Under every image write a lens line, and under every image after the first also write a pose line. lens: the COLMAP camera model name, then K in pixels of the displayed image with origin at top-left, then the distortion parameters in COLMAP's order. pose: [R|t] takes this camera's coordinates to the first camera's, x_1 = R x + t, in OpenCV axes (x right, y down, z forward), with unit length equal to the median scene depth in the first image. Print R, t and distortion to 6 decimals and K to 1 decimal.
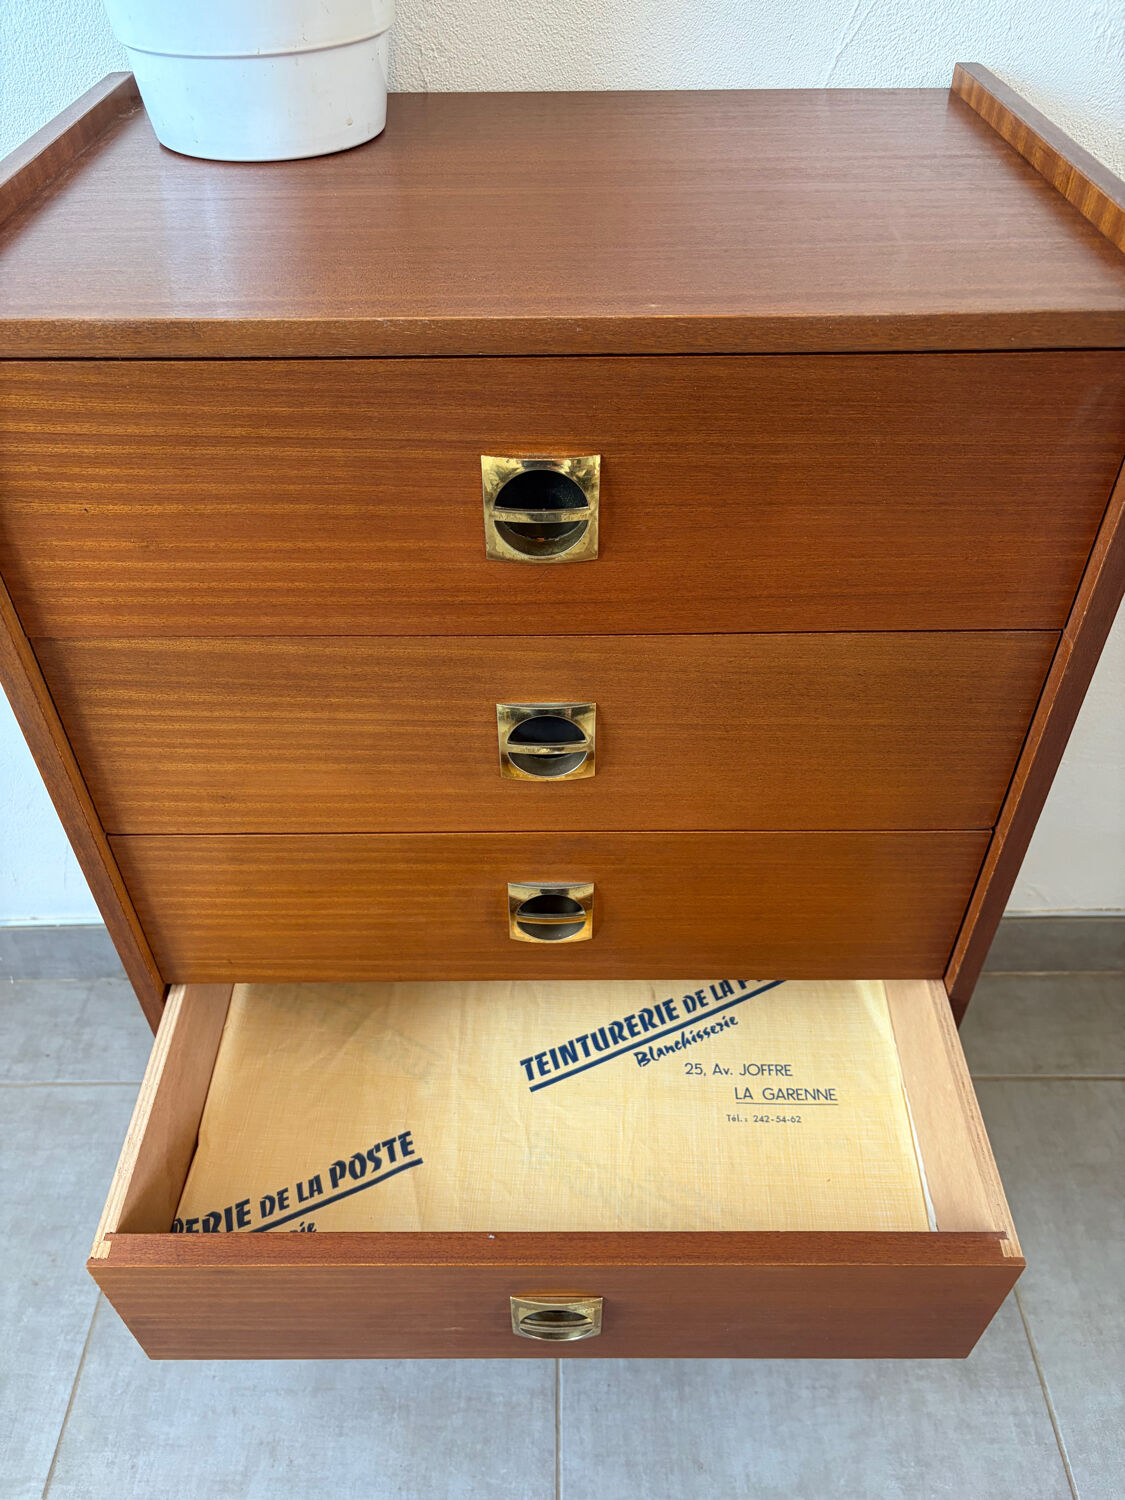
lens RADIAL K [[1137.5, 0, 565.8], [0, 1137.5, 756.6], [0, 0, 1]] dist [0.054898, -0.077069]
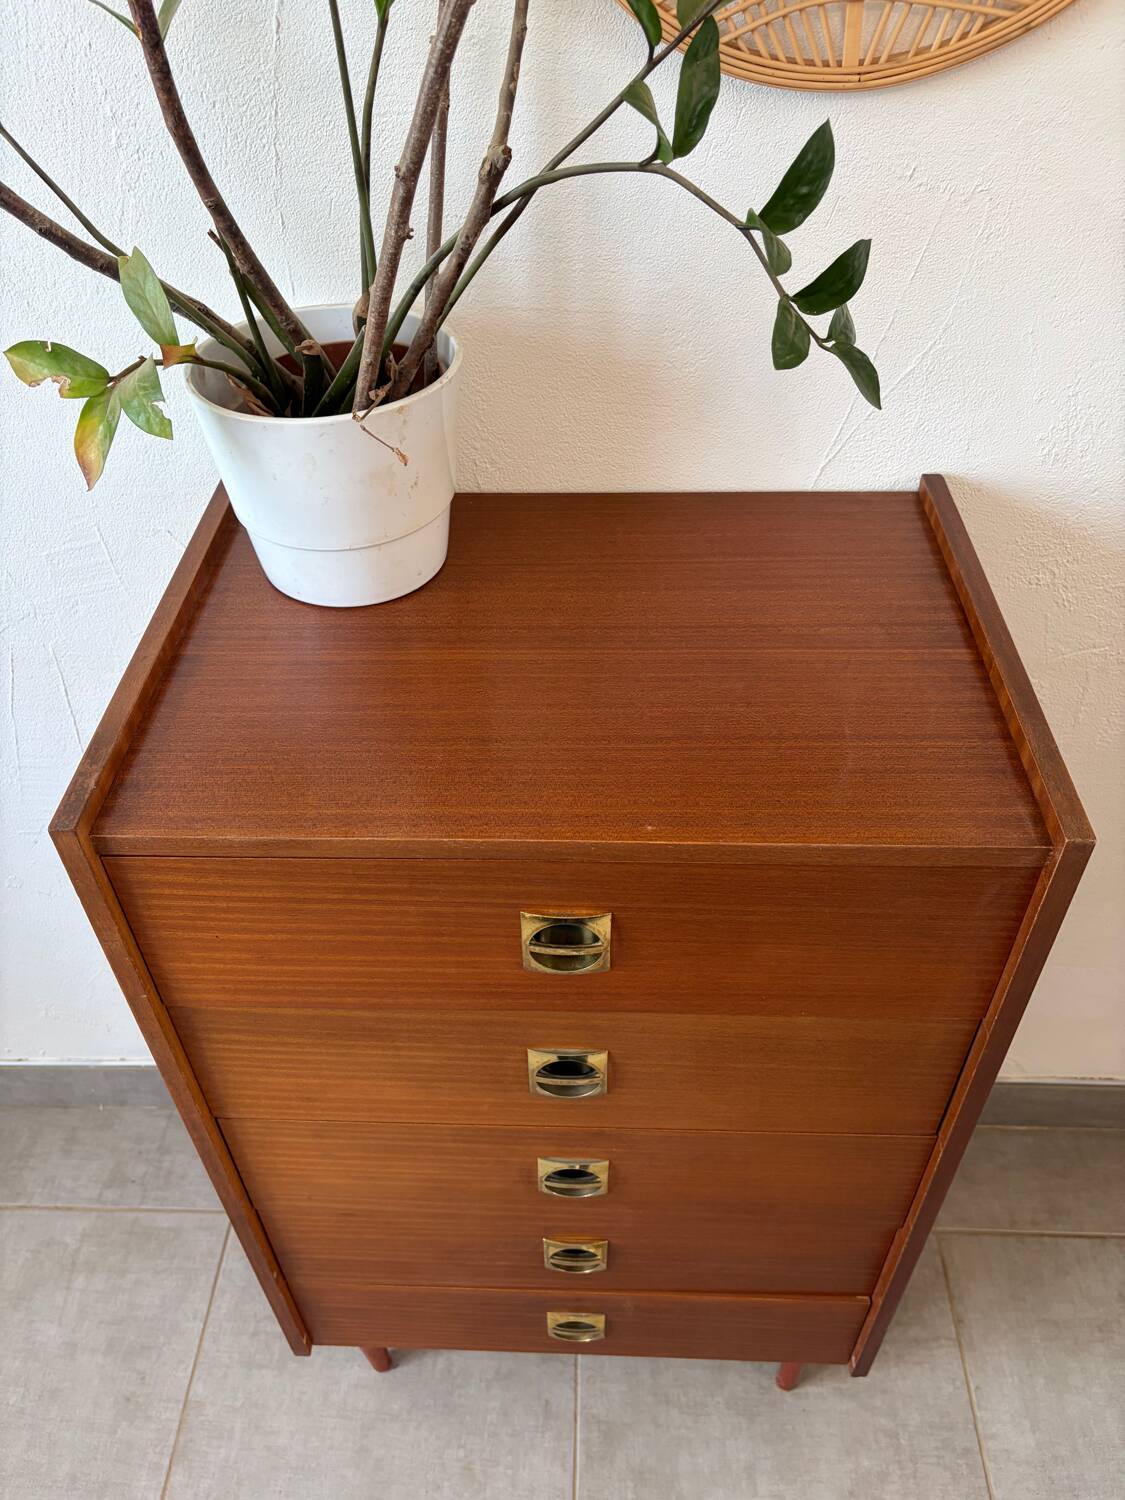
lens RADIAL K [[1133.7, 0, 556.3], [0, 1133.7, 756.0], [0, 0, 1]] dist [0.066948, -0.094335]
pose [[0.999072, 0.016815, -0.039664, 0.008656], [-0.016339, 0.999791, 0.012285, -0.240529], [0.039862, -0.011626, 0.999138, -0.152981]]
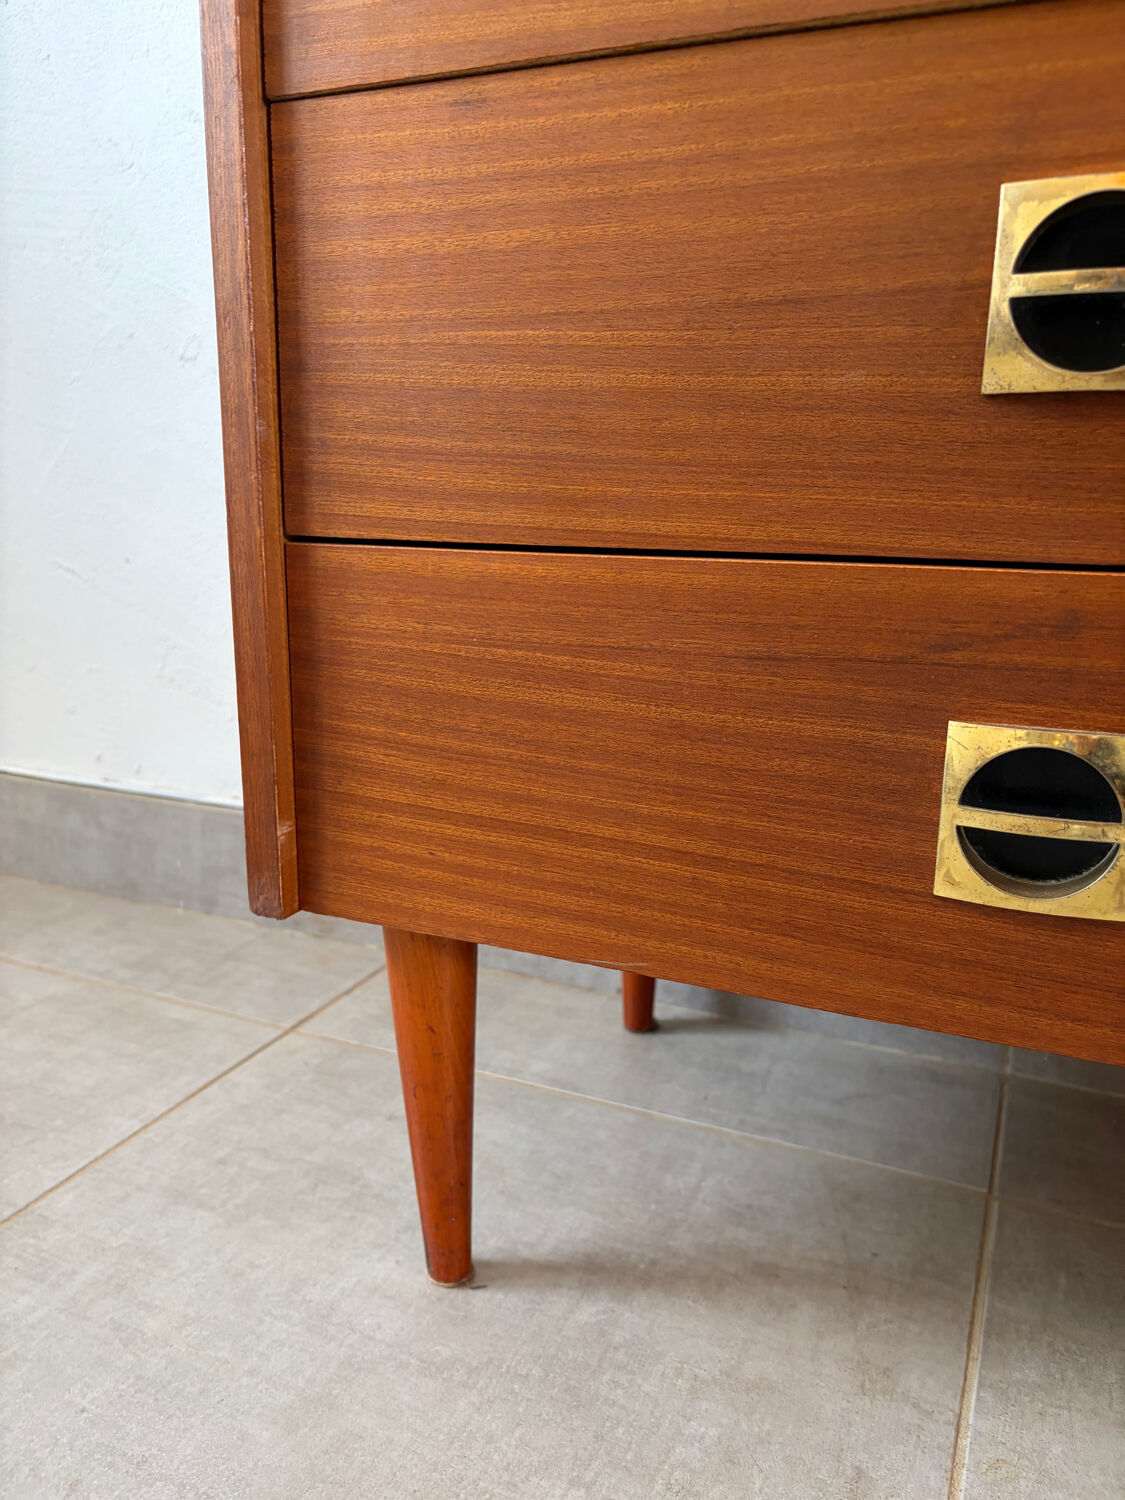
lens RADIAL K [[1160.4, 0, 555.7], [0, 1160.4, 752.9], [0, 0, 1]] dist [0.004902, -0.002518]
pose [[0.913104, 0.108857, -0.392927, -0.003661], [-0.289247, 0.852153, -0.436086, 0.494835], [0.287363, 0.511845, 0.809591, 0.609245]]
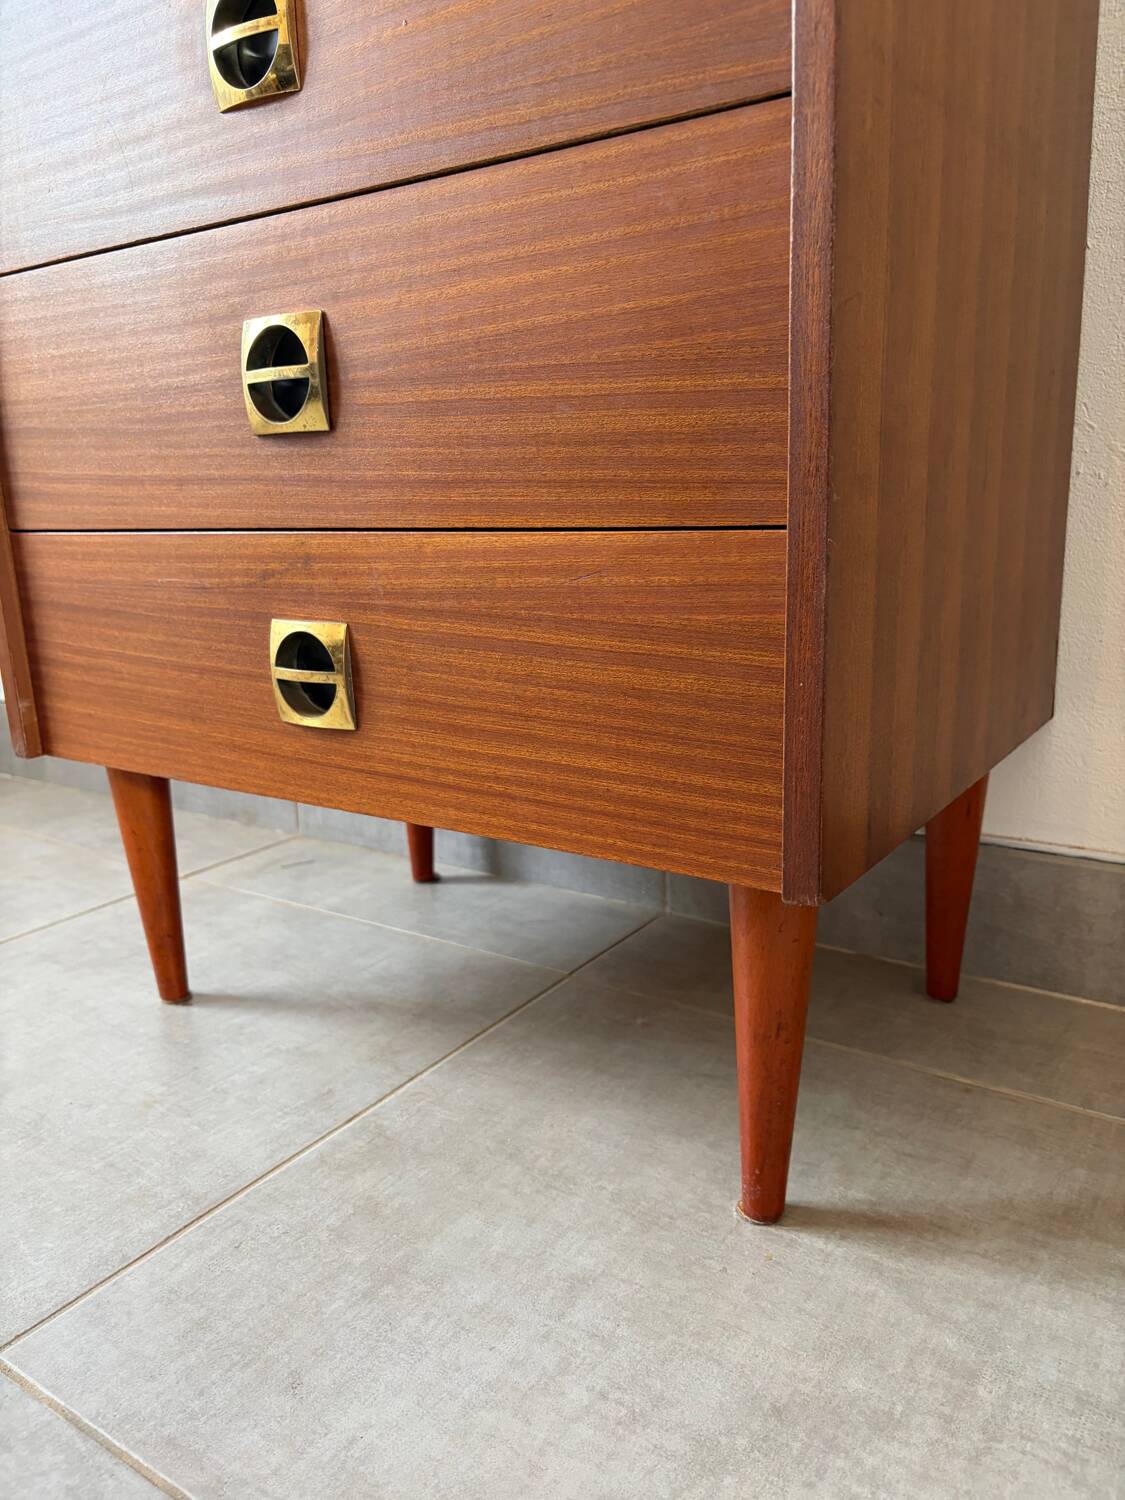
lens RADIAL K [[1160.4, 0, 555.7], [0, 1160.4, 752.9], [0, 0, 1]] dist [0.004902, -0.002518]
pose [[0.816468, 0.110602, -0.566698, 0.444871], [-0.362304, 0.862348, -0.353684, 0.524416], [0.449573, 0.494089, 0.744151, 0.566425]]
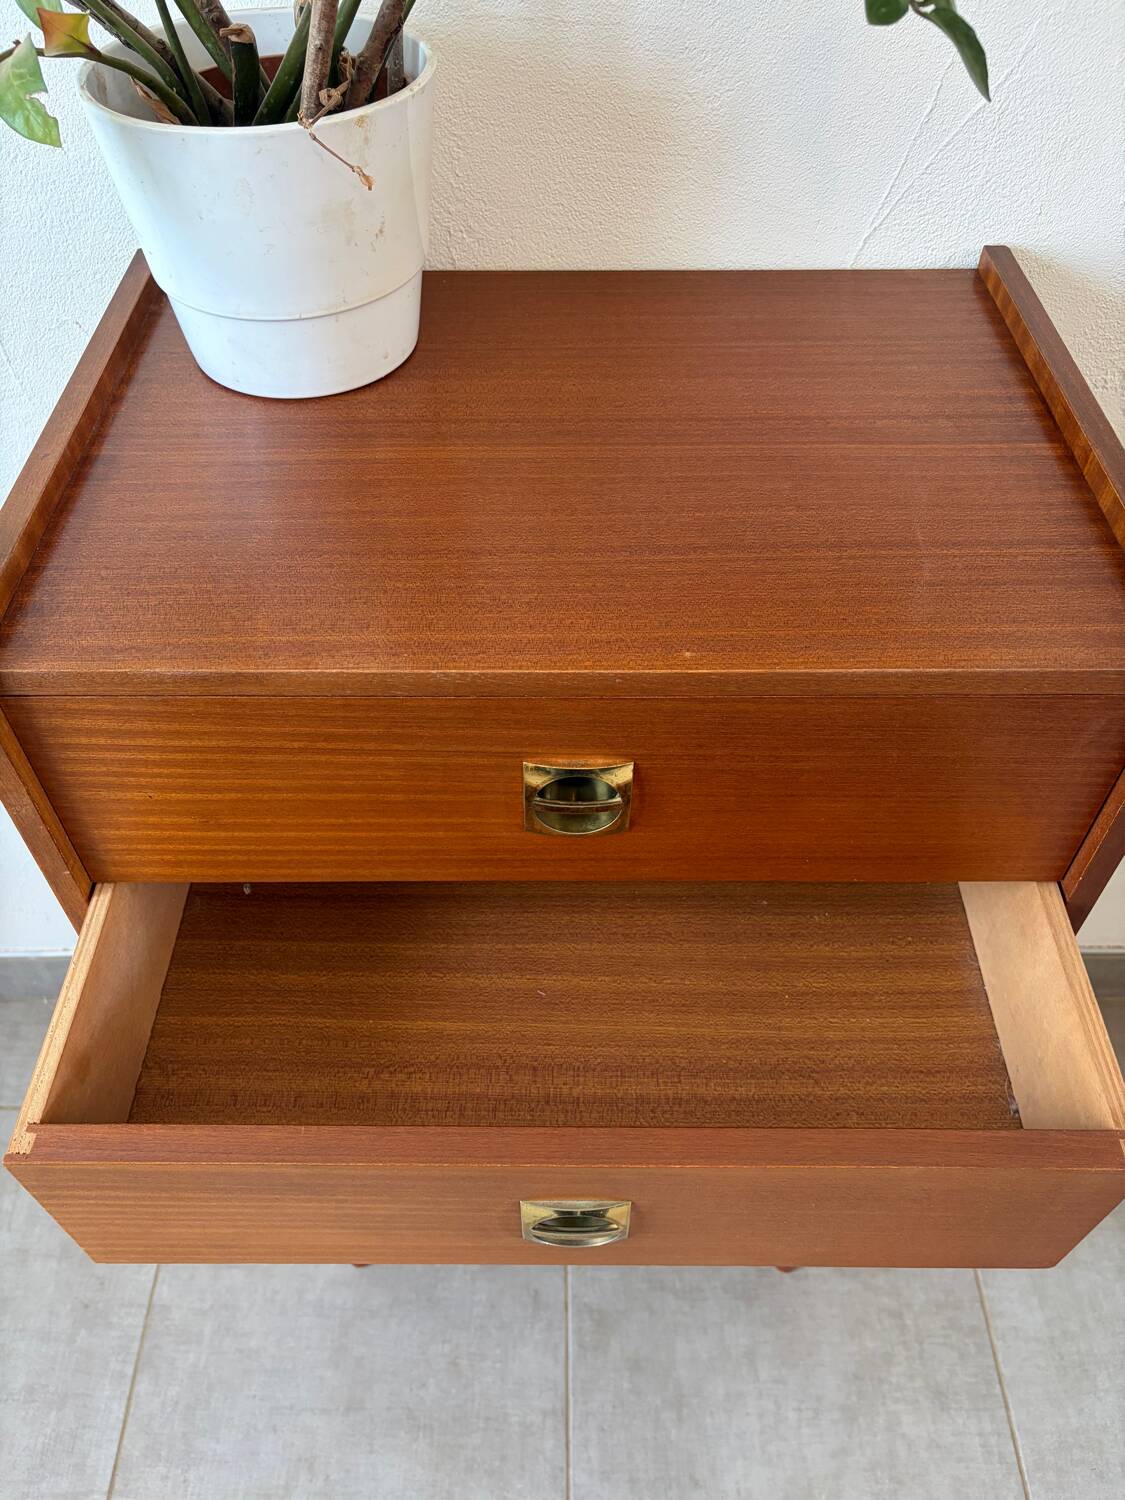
lens RADIAL K [[1138.4, 0, 562.5], [0, 1138.4, 750.0], [0, 0, 1]] dist [0.057631, -0.080993]
pose [[0.999966, 0.006750, 0.004702, -0.022278], [-0.007206, 0.994461, 0.104858, -0.203218], [-0.003968, -0.104889, 0.994476, -0.031995]]
